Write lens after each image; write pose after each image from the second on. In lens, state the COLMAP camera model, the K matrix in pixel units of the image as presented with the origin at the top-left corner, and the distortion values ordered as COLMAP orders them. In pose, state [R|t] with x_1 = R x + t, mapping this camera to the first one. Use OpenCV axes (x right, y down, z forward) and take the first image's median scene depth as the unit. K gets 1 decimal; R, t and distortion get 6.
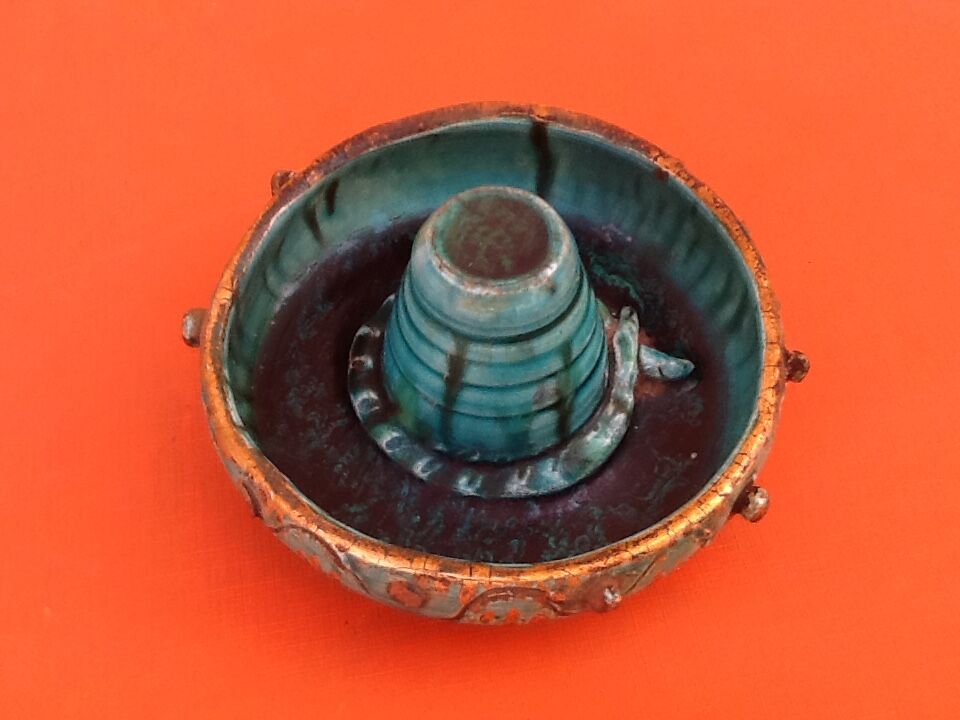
lens RADIAL K [[1195.0, 0, 480.0], [0, 1195.0, 360.0], [0, 0, 1]] dist [0.001935, 0.017361]
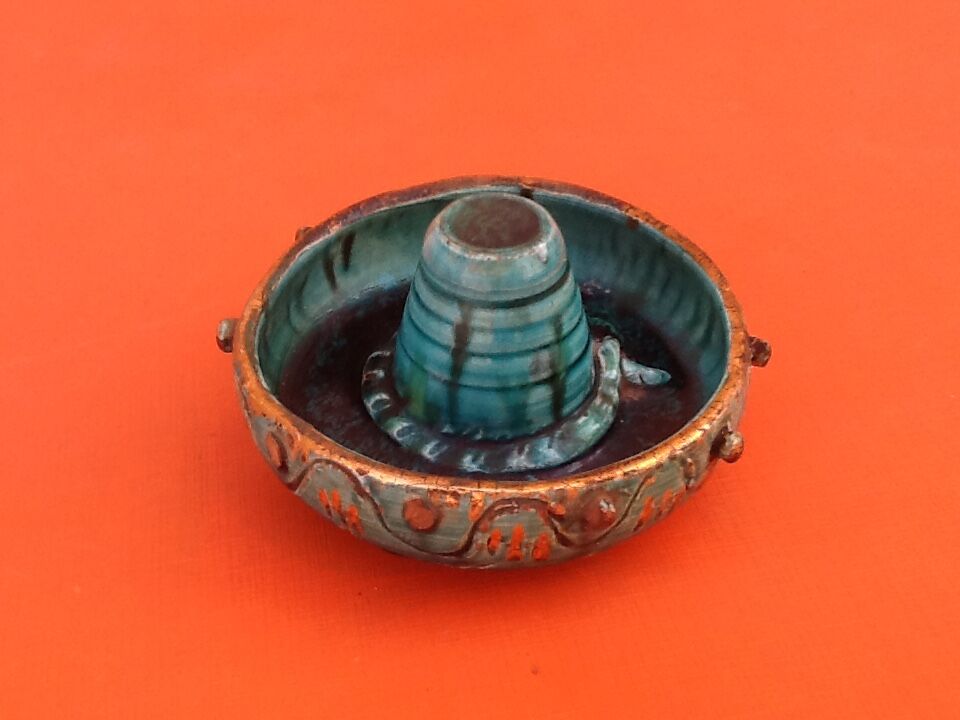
lens RADIAL K [[1195.0, 0, 480.0], [0, 1195.0, 360.0], [0, 0, 1]] dist [0.001935, 0.017361]
pose [[0.999719, -0.011723, 0.020585, -0.024490], [0.017165, 0.957346, -0.288433, 0.333990], [-0.016326, 0.288706, 0.957279, -0.080816]]
